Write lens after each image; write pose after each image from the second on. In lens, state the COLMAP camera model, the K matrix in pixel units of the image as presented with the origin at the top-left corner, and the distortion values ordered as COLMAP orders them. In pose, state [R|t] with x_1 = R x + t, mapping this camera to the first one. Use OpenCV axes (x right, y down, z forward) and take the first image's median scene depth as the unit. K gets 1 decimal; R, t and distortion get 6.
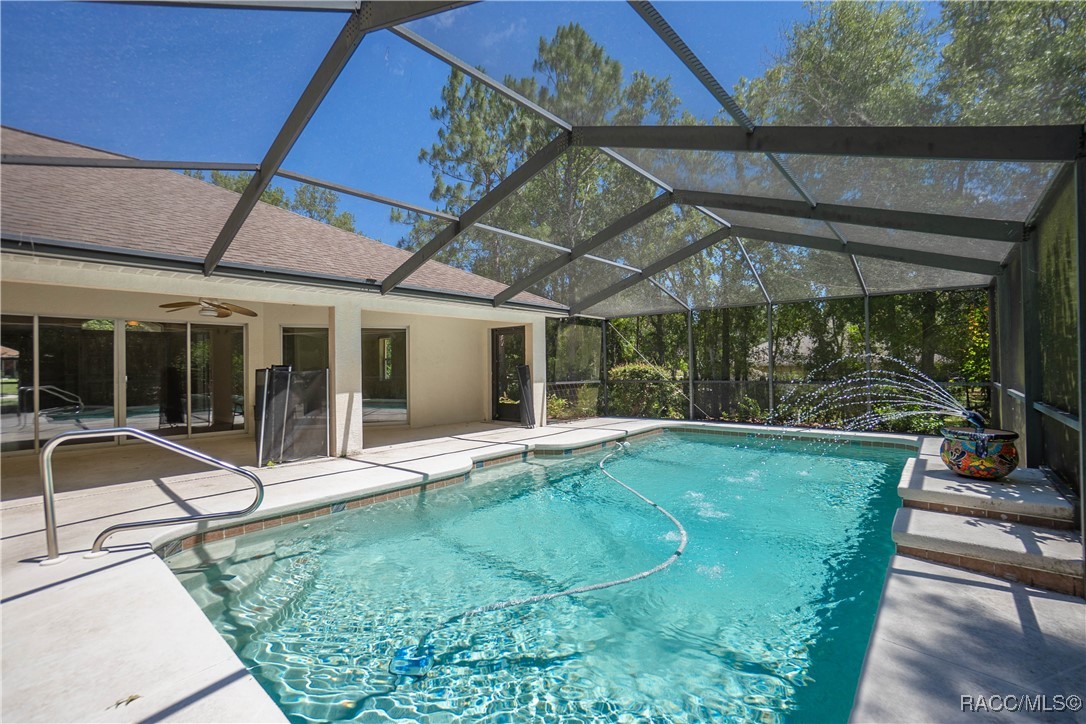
lens RADIAL K [[474.1, 0, 543.0], [0, 474.1, 362.0], [0, 0, 1]] dist [-0.036756, 0.000438]
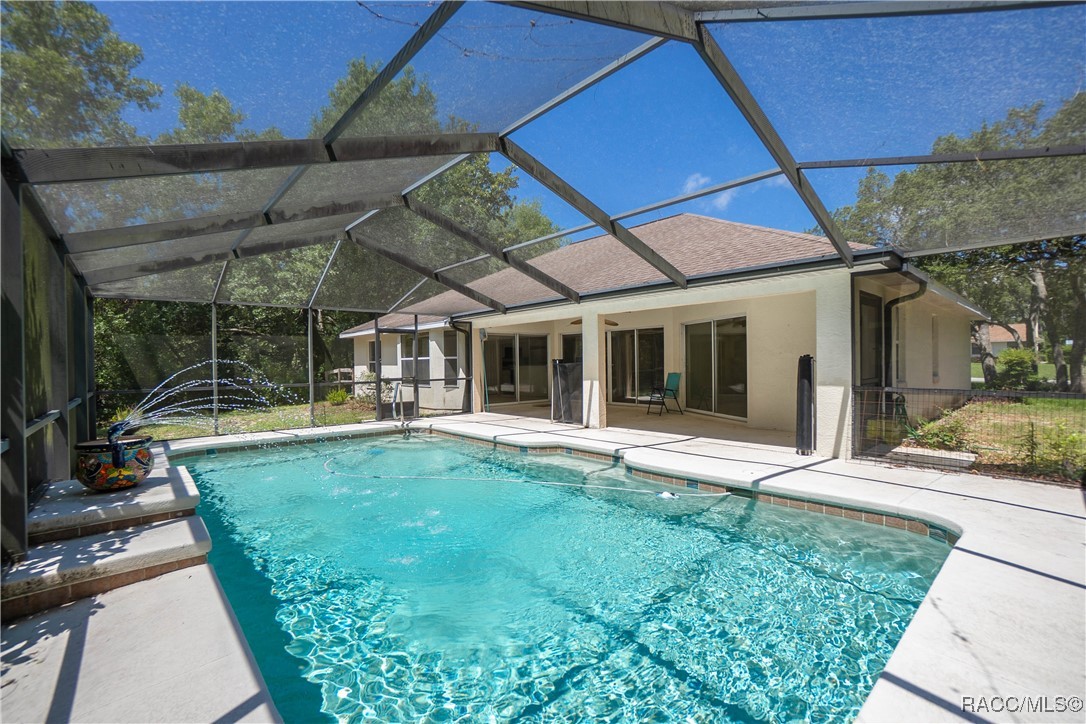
lens RADIAL K [[474.1, 0, 543.0], [0, 474.1, 362.0], [0, 0, 1]] dist [-0.036756, 0.000438]
pose [[-0.126138, 0.016493, -0.991876, 0.913493], [0.025685, 0.999581, 0.013354, -0.006335], [0.991680, -0.023792, -0.126508, 1.029428]]
